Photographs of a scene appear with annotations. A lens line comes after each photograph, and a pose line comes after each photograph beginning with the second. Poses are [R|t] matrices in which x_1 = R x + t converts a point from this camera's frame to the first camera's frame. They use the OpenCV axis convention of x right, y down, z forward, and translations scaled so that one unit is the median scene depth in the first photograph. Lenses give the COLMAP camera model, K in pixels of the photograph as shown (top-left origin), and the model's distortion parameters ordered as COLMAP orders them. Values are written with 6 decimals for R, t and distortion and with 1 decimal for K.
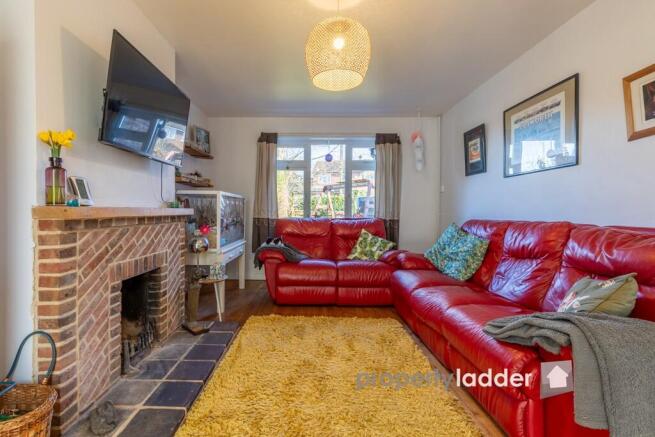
lens RADIAL K [[298.0, 0, 314.8], [0, 298.0, 213.5], [0, 0, 1]] dist [0.007081, -0.003263]
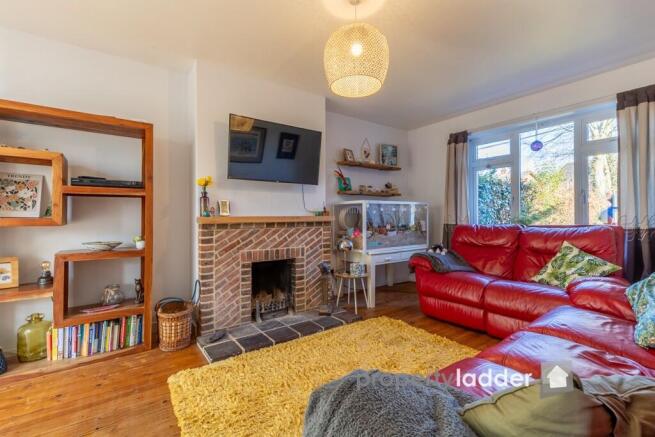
lens RADIAL K [[298.0, 0, 345.7], [0, 298.0, 211.3], [0, 0, 1]] dist [0.007081, -0.003263]
pose [[0.618444, -0.026317, -0.785388, 0.820205], [0.005294, 0.999556, -0.029324, 0.001250], [0.785811, 0.013978, 0.618309, 0.349761]]
